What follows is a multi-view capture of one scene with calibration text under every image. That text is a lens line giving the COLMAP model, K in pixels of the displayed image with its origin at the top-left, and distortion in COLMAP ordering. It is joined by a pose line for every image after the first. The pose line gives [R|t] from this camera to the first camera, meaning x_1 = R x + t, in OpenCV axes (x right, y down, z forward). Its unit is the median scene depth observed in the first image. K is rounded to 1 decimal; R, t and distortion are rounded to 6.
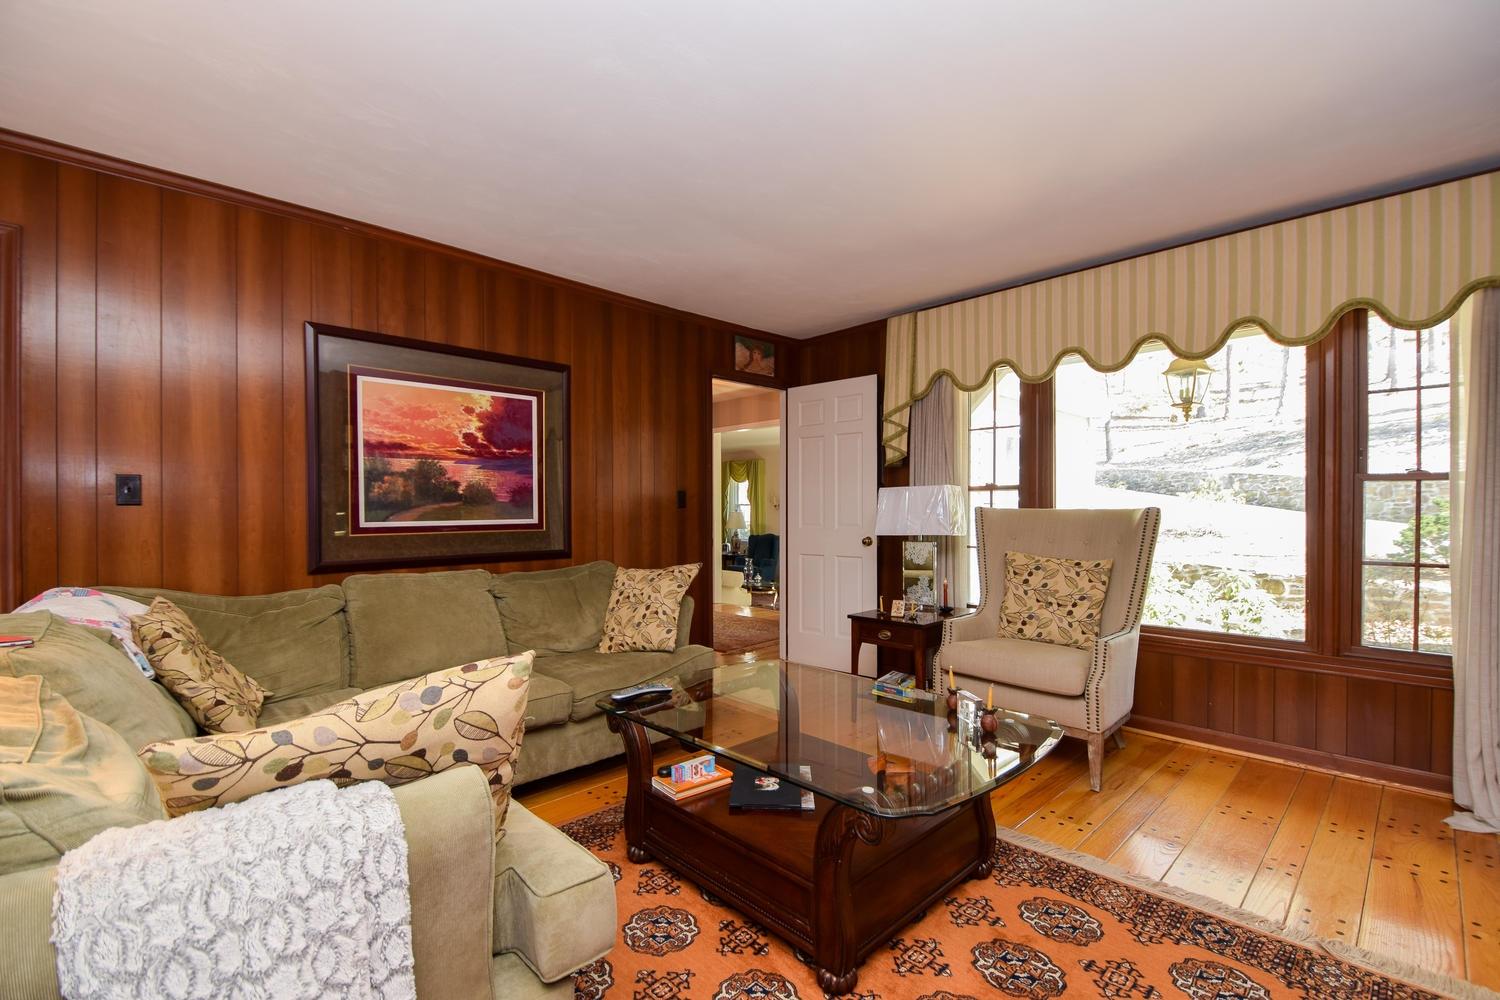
lens RADIAL K [[675.7, 0, 750.6], [0, 675.7, 514.8], [0, 0, 1]] dist [0.037926, -0.025516]
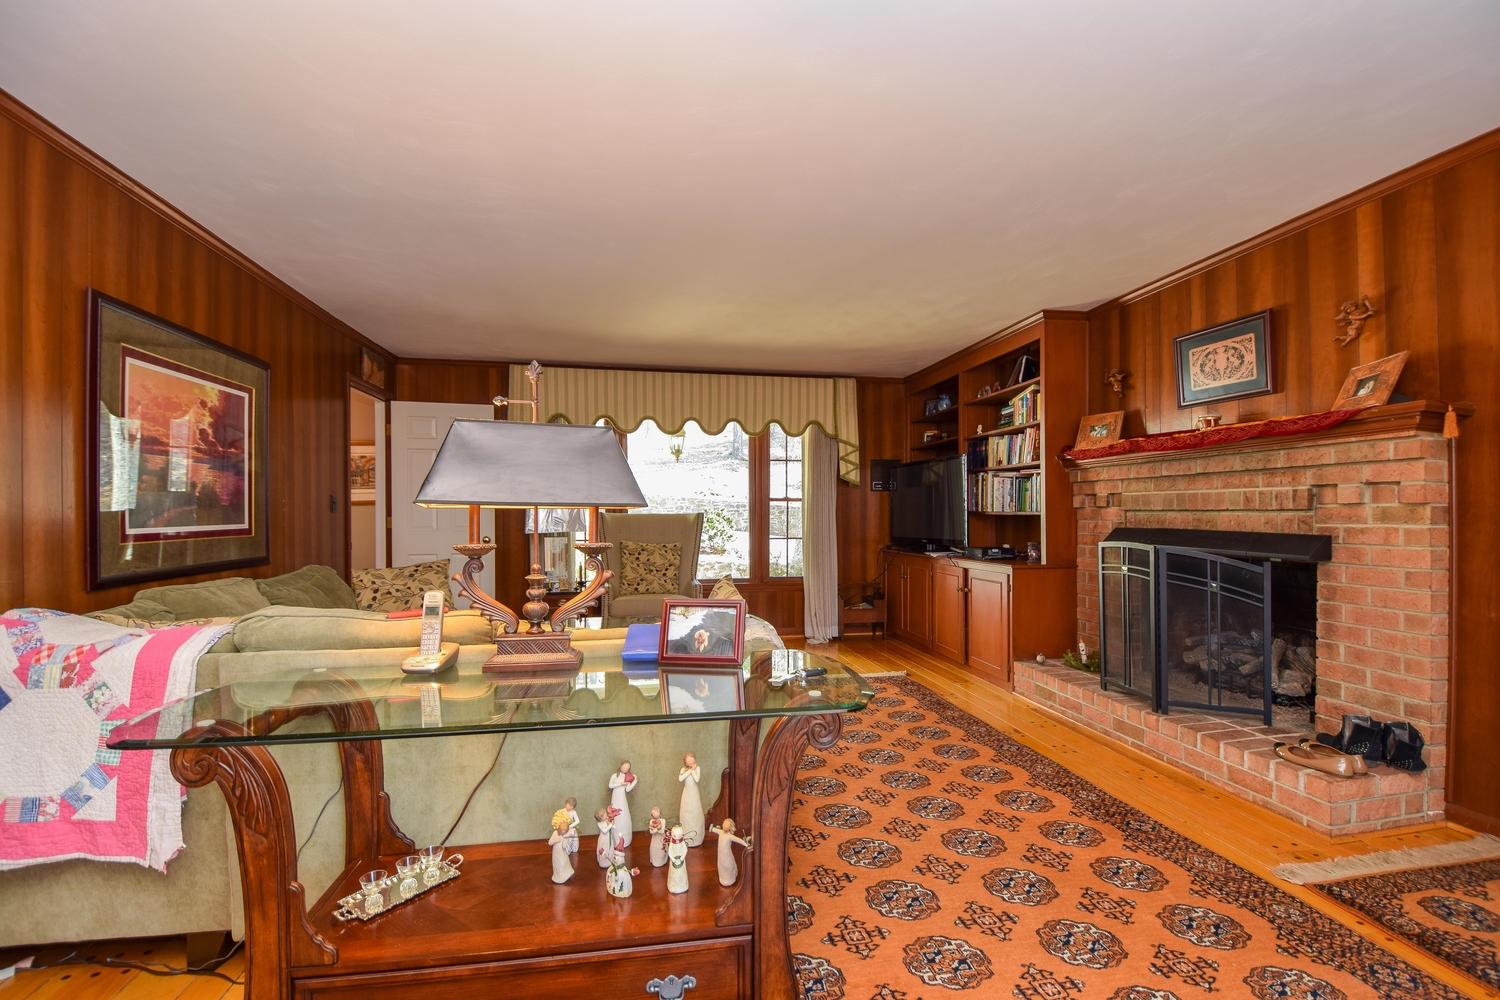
lens RADIAL K [[675.7, 0, 750.6], [0, 675.7, 514.8], [0, 0, 1]] dist [0.037926, -0.025516]
pose [[0.546750, -0.001015, 0.837295, -0.780881], [0.003861, 0.999992, -0.001308, -0.002677], [-0.837287, 0.003948, 0.546749, -0.103598]]
